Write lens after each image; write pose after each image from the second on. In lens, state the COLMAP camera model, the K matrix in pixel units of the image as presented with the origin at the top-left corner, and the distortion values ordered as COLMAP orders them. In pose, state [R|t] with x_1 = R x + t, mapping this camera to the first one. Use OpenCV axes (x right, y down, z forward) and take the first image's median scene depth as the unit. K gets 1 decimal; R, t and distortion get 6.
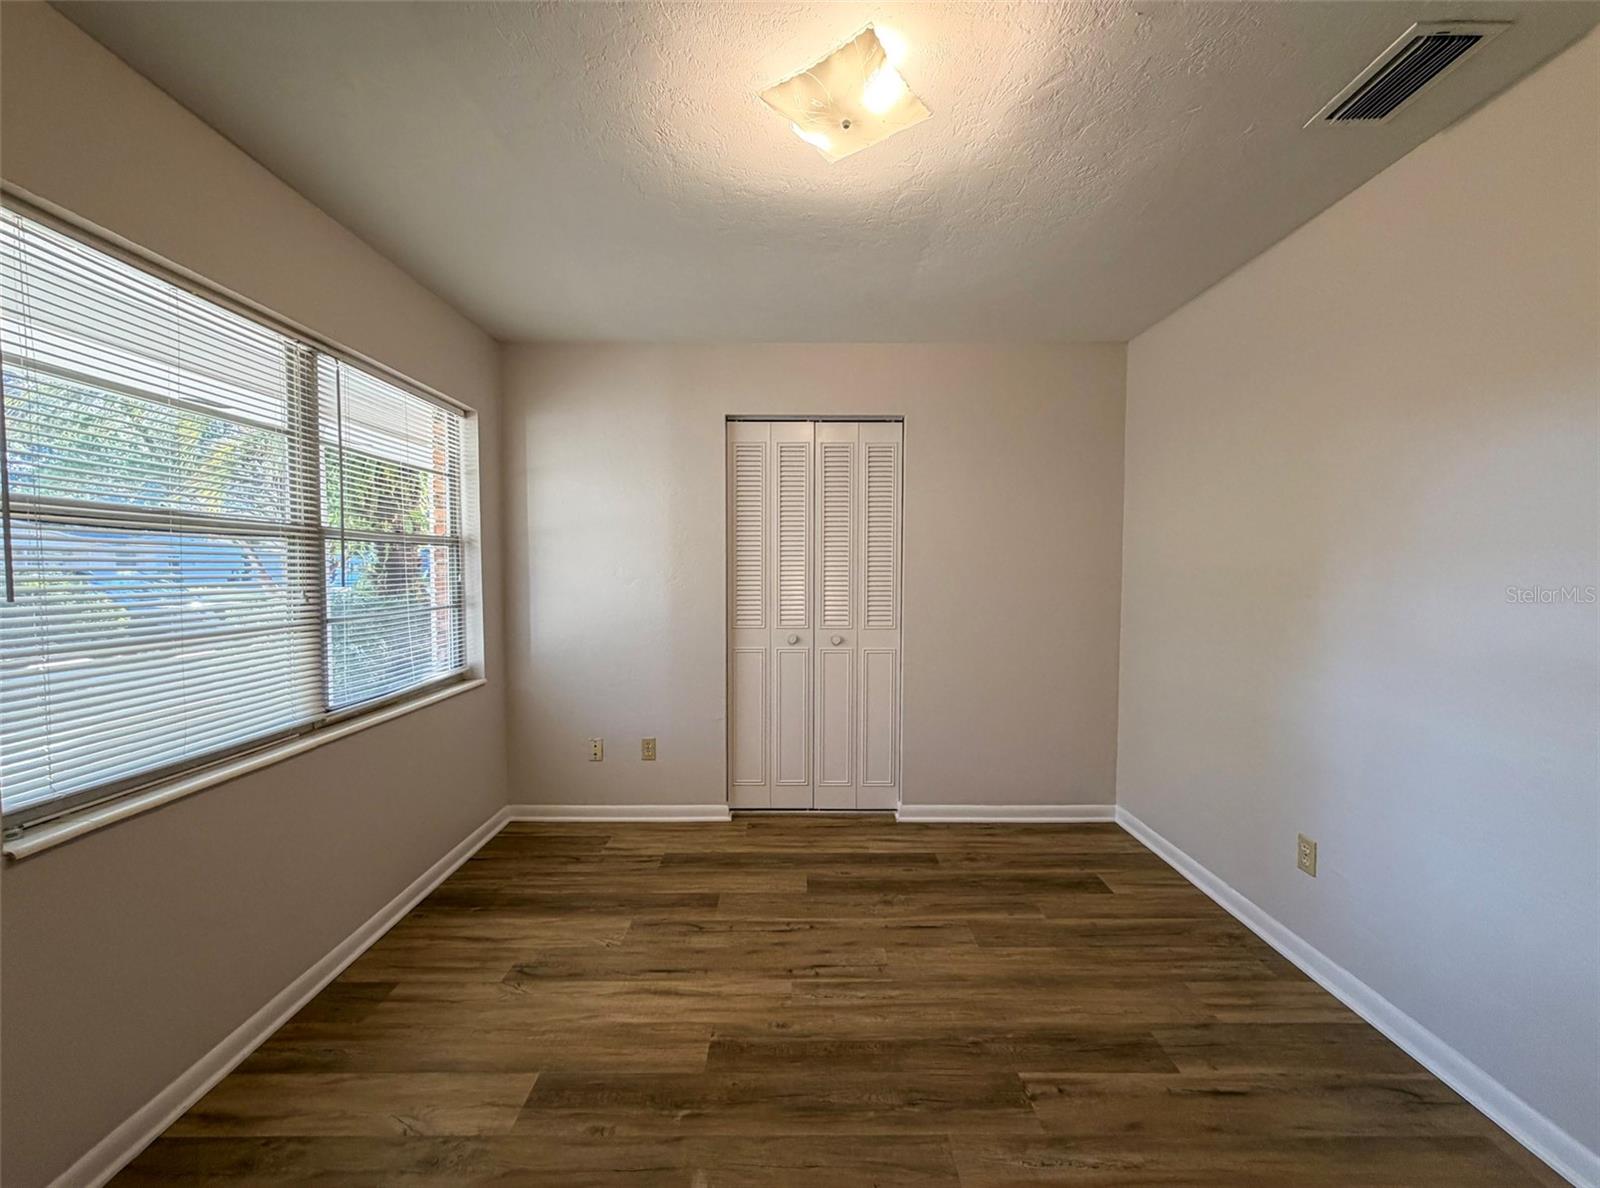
lens RADIAL K [[641.6, 0, 794.3], [0, 641.6, 590.6], [0, 0, 1]] dist [0.000901, -0.000072]
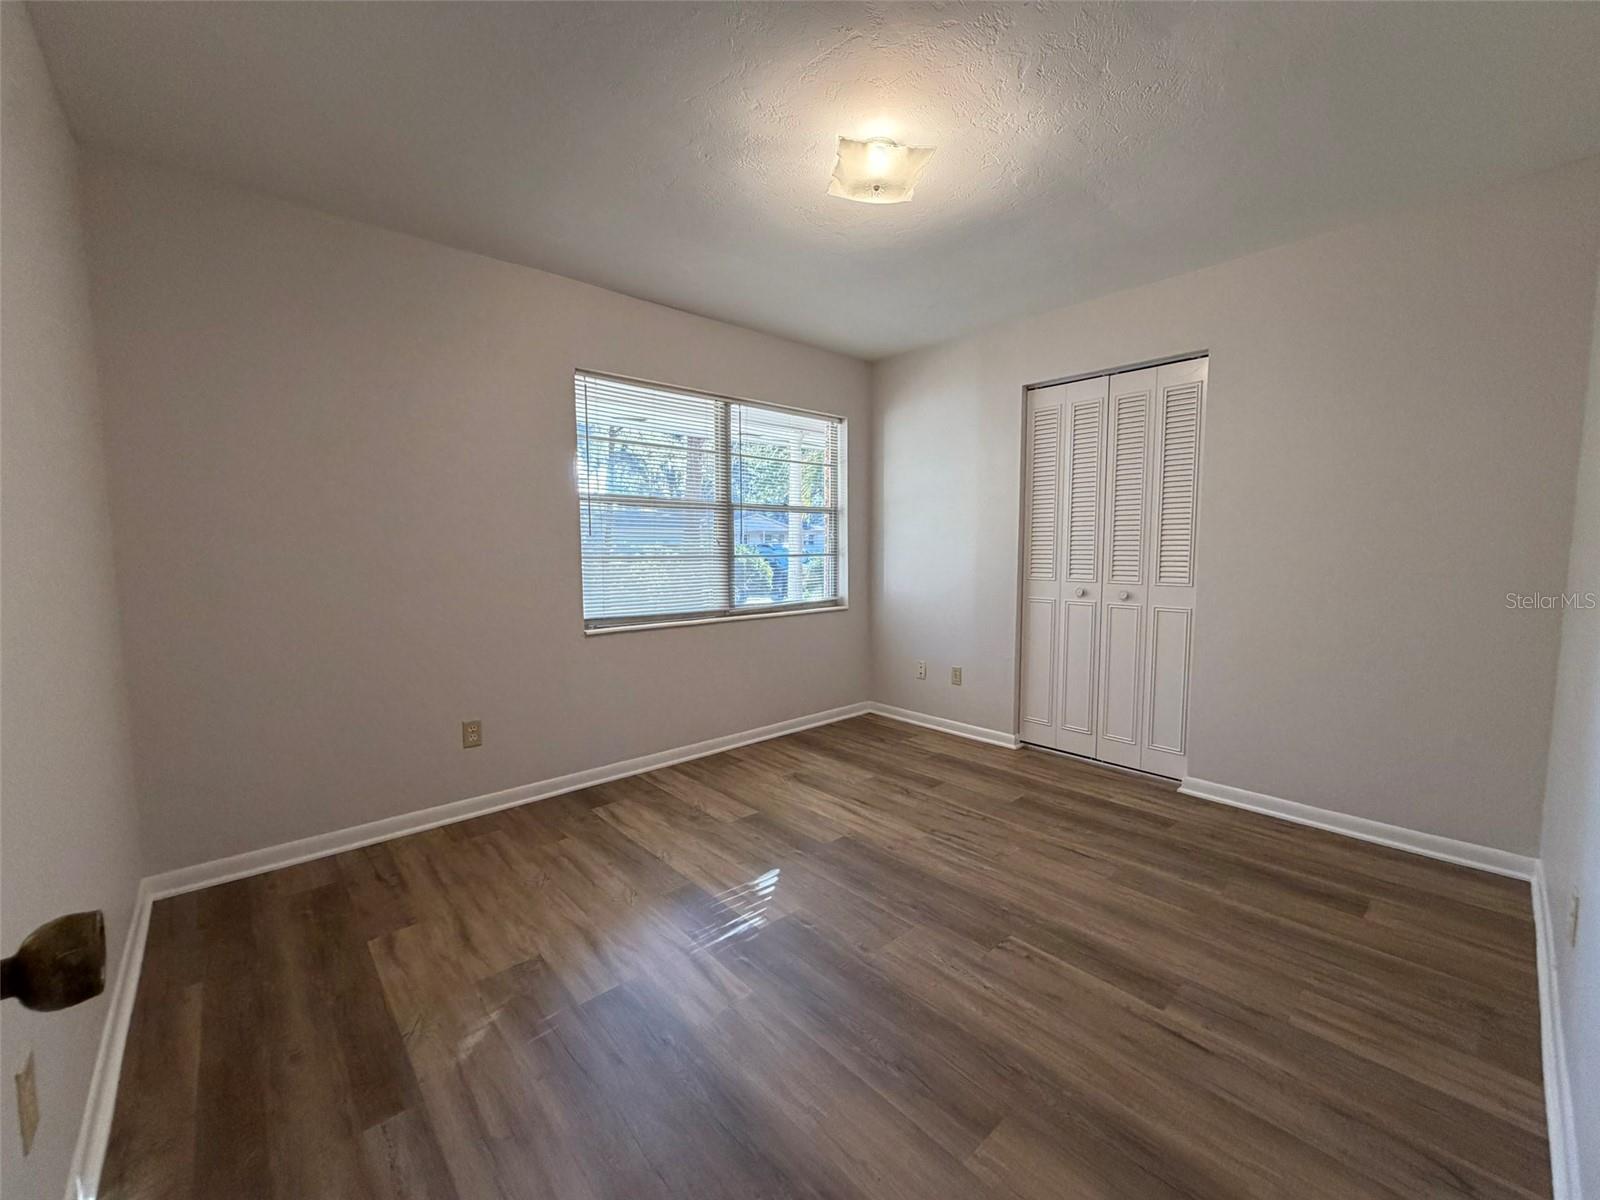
lens RADIAL K [[638.0, 0, 800.0], [0, 638.0, 600.0], [0, 0, 1]] dist [0.001241, -0.000326]
pose [[0.668733, 0.059708, -0.741101, 0.738635], [-0.024314, 0.997993, 0.058466, 0.062410], [0.743105, -0.021079, 0.668843, -0.046613]]
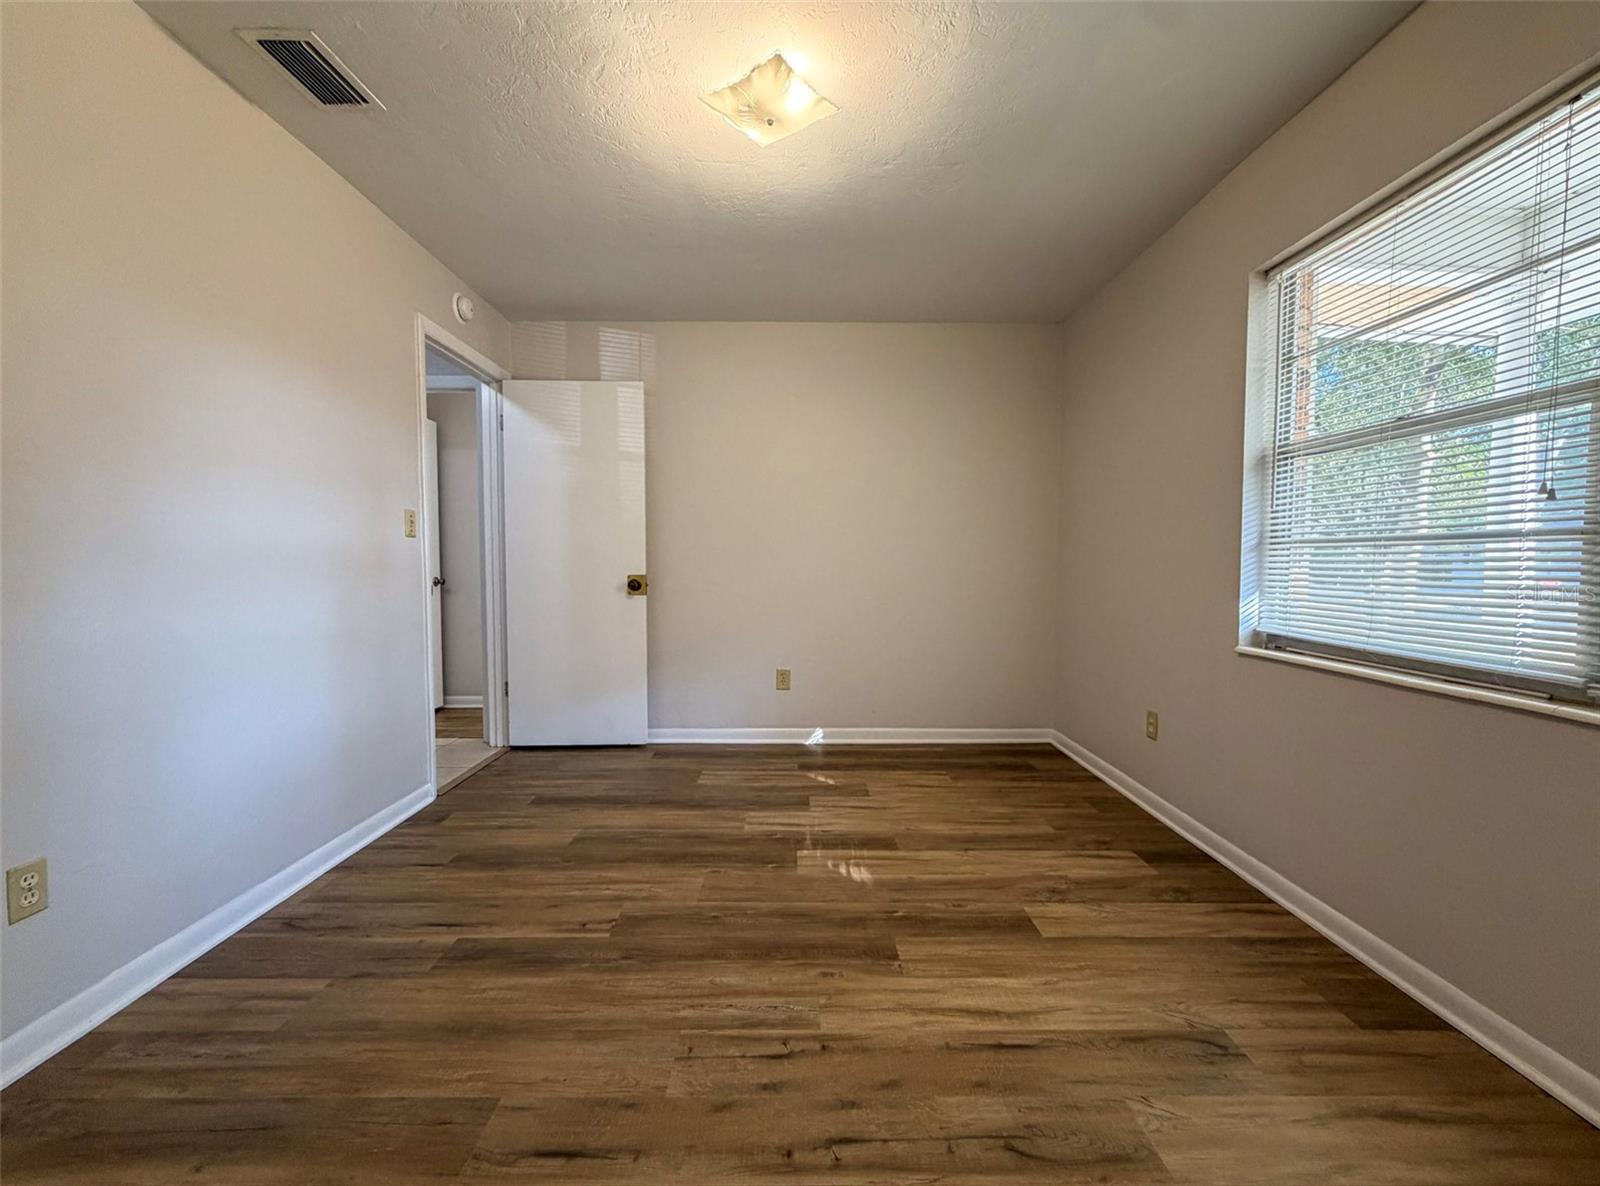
lens RADIAL K [[641.6, 0, 794.3], [0, 641.6, 589.6], [0, 0, 1]] dist [0.000901, -0.000072]
pose [[-0.999987, -0.000732, -0.005002, 0.029056], [-0.001142, 0.996585, 0.082570, 0.055301], [0.004924, 0.082575, -0.996573, 1.643482]]
